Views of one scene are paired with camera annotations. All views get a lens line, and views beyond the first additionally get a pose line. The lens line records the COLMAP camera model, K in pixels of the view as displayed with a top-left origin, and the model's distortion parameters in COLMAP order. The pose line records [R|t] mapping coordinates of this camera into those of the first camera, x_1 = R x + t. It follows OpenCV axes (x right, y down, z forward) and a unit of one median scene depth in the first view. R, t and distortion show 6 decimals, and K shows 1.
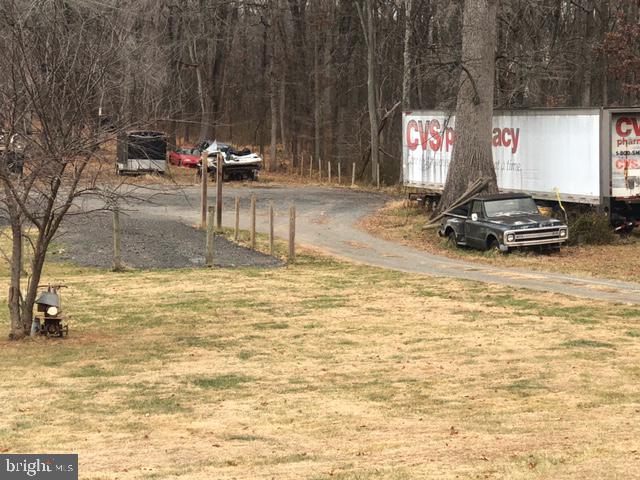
lens RADIAL K [[1652.8, 0, 319.9], [0, 1652.8, 239.9], [0, 0, 1]] dist [0.009378, 0.000000]
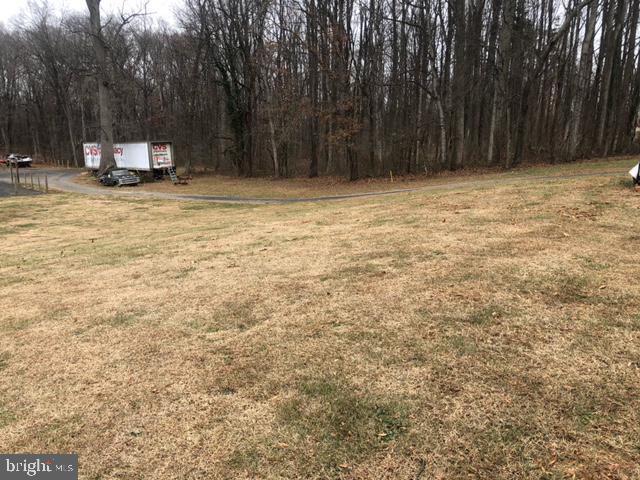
lens RADIAL K [[525.2, 0, 326.4], [0, 525.2, 243.8], [0, 0, 1]] dist [0.012426, -0.012023]
pose [[0.891315, -0.098327, 0.442594, 0.002344], [0.046072, 0.990789, 0.127334, 0.005273], [-0.451038, -0.093103, 0.887635, -0.102562]]
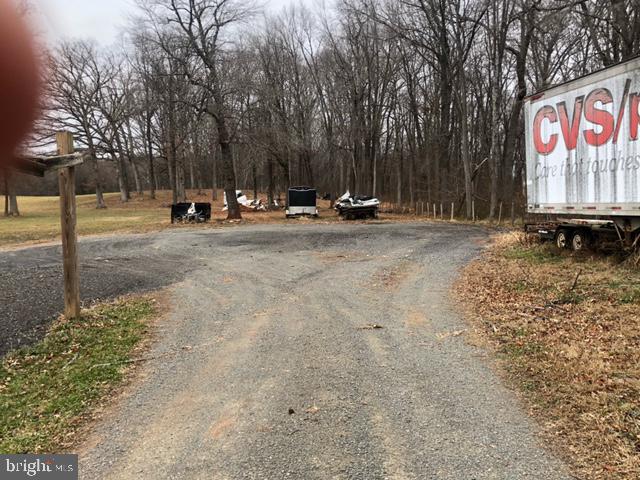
lens RADIAL K [[587.1, 0, 323.4], [0, 587.1, 224.9], [0, 0, 1]] dist [0.004883, 0.000000]
pose [[0.980457, -0.025102, -0.195127, 0.018050], [0.018308, 0.999164, -0.036542, -0.023508], [0.195881, 0.032255, 0.980097, 0.859495]]
